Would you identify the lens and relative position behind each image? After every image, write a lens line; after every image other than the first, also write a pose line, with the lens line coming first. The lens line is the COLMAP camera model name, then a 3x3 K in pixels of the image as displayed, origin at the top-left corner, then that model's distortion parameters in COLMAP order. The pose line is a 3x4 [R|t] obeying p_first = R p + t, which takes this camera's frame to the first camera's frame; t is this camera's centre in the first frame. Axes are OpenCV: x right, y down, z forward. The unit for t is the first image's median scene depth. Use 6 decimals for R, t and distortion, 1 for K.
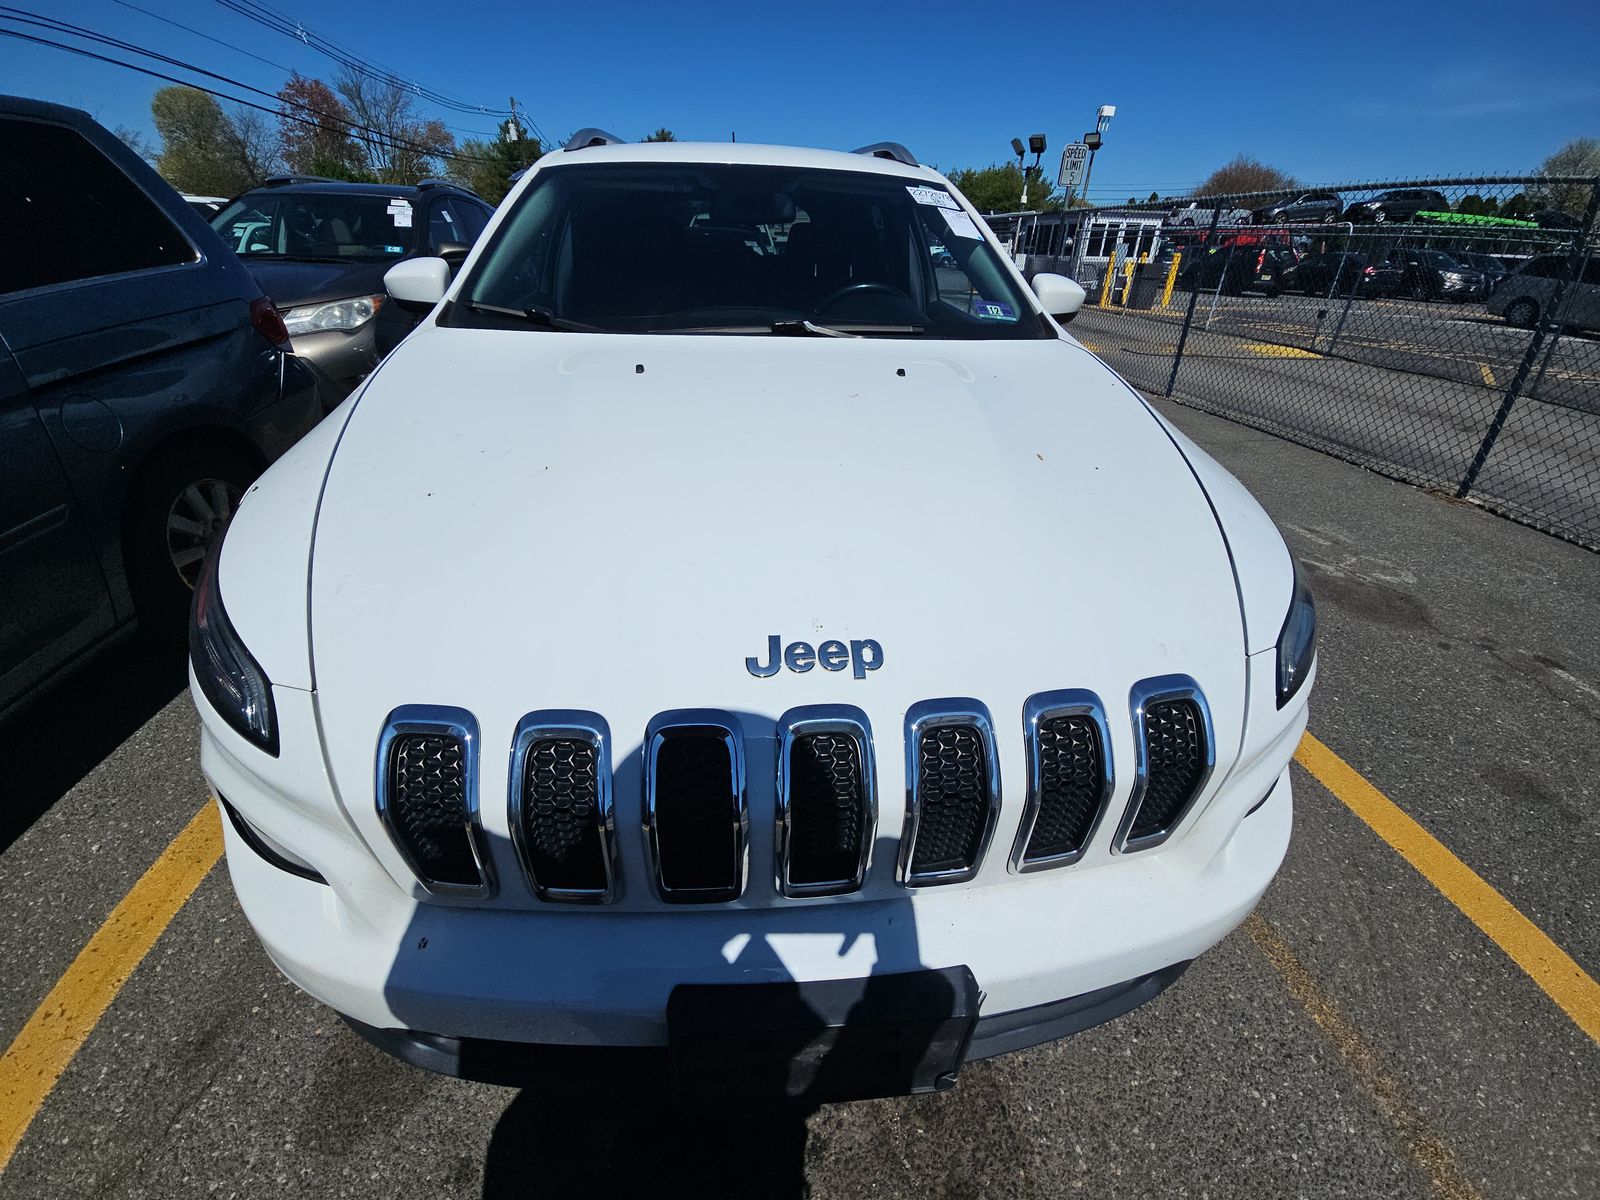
lens RADIAL K [[684.8, 0, 788.2], [0, 684.8, 605.5], [0, 0, 1]] dist [-0.002301, -0.000357]
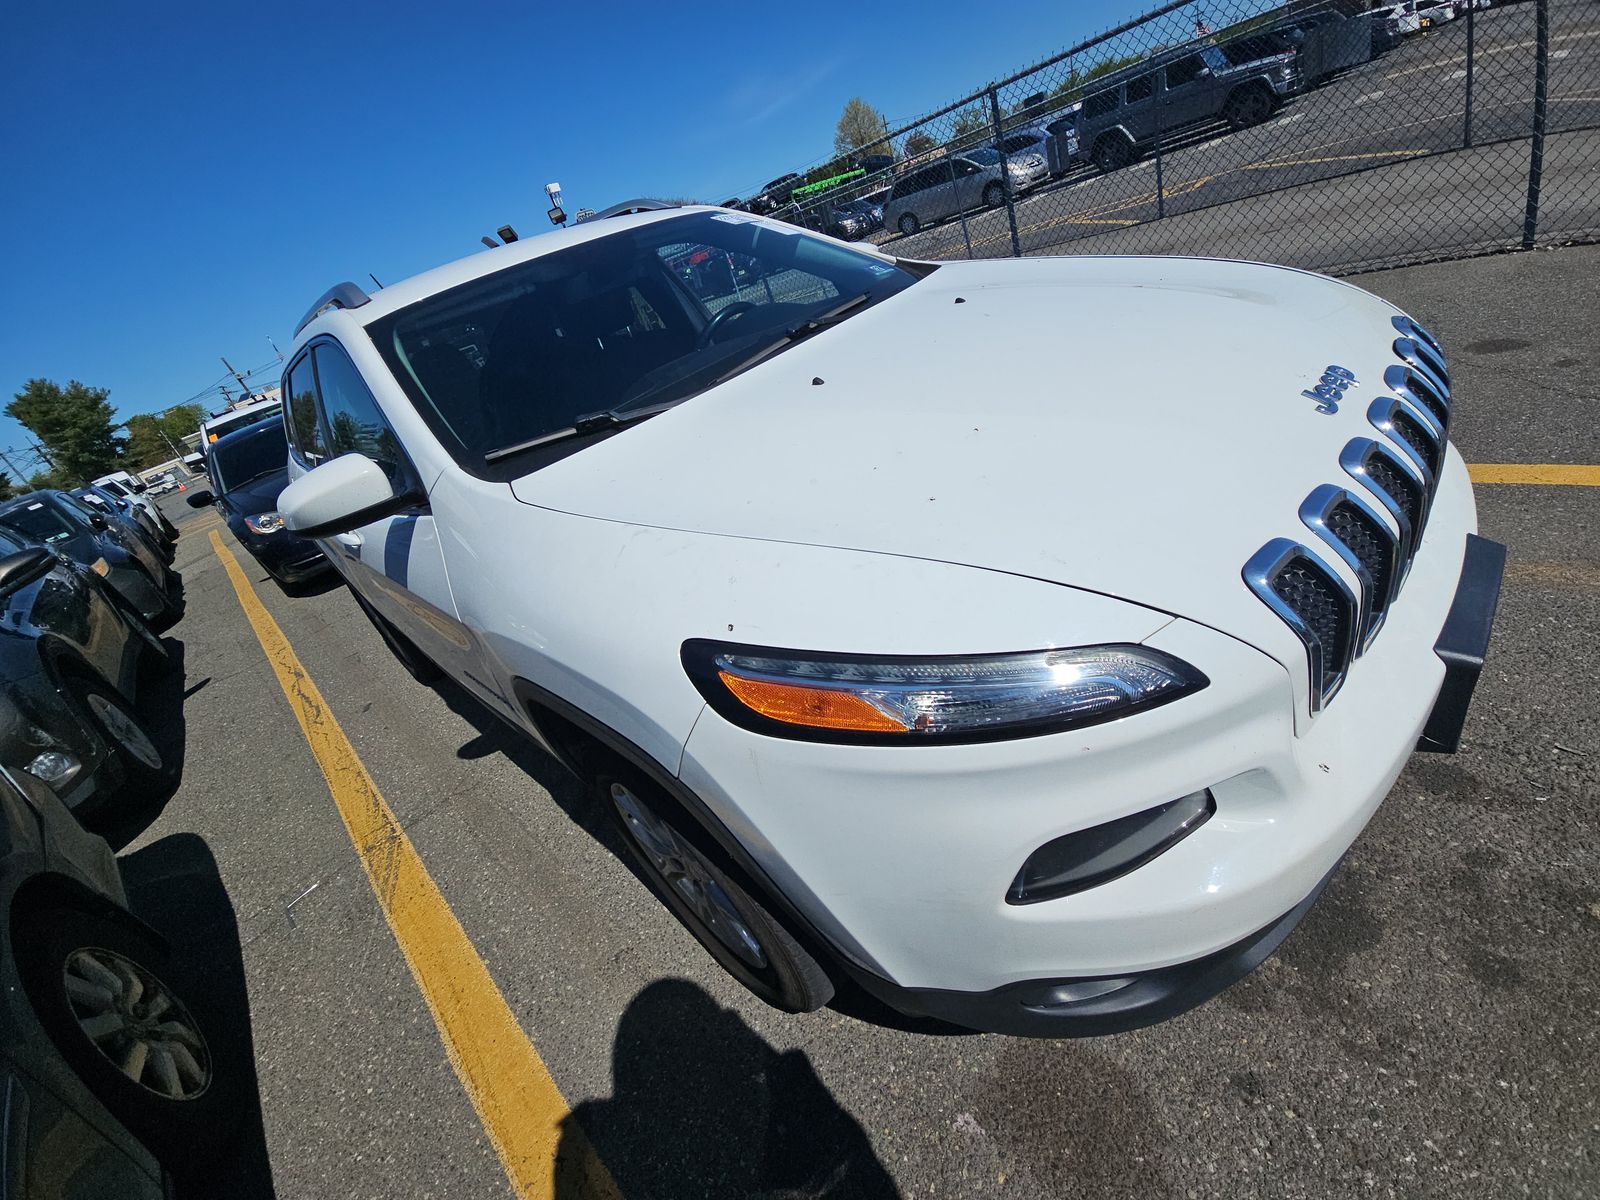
lens RADIAL K [[682.3, 0, 800.0], [0, 682.3, 600.0], [0, 0, 1]] dist [-0.002509, -0.000513]
pose [[0.708899, -0.545973, 0.446515, -0.875984], [0.587955, 0.807126, 0.053456, -0.156448], [-0.389579, 0.224636, 0.893178, 0.183746]]
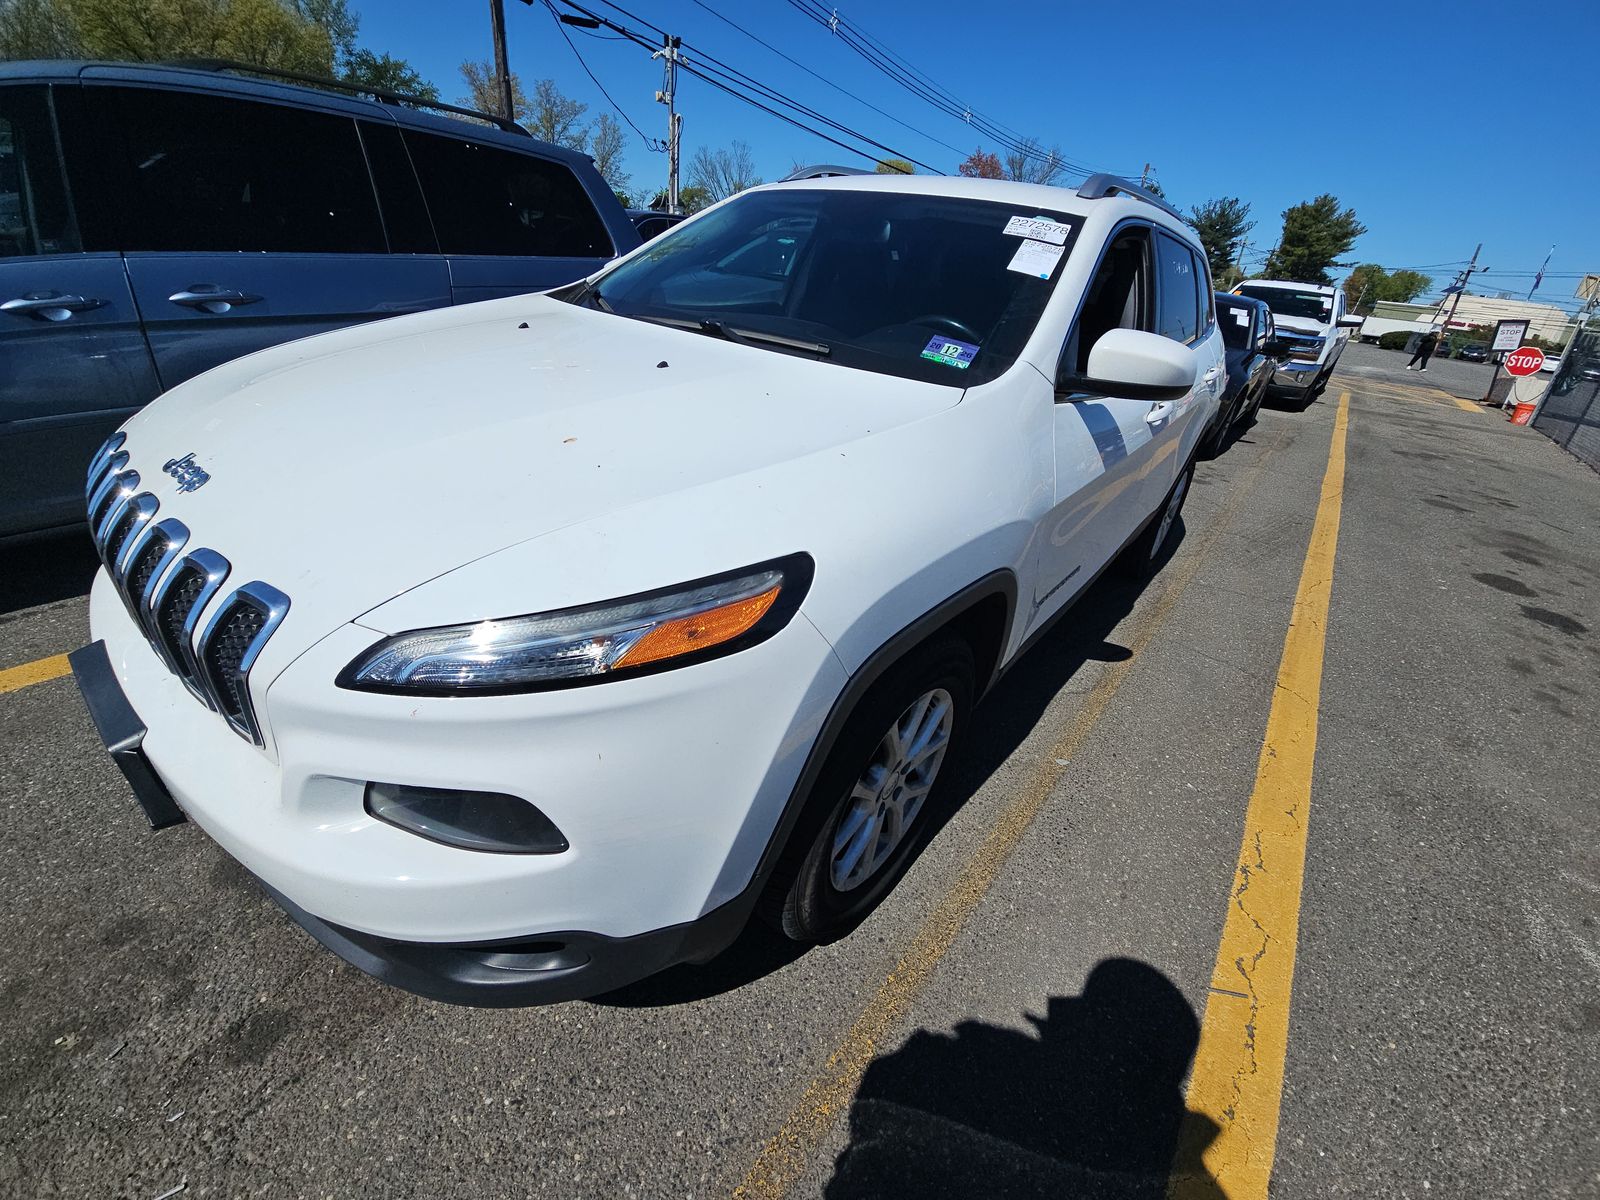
lens RADIAL K [[647.8, 0, 695.9], [0, 647.8, 580.1], [0, 0, 1]] dist [-0.000567, -0.000123]
pose [[0.686226, 0.375494, -0.622976, 0.972826], [-0.416549, 0.904977, 0.086627, -0.162675], [0.596306, 0.200054, 0.777430, 0.361611]]
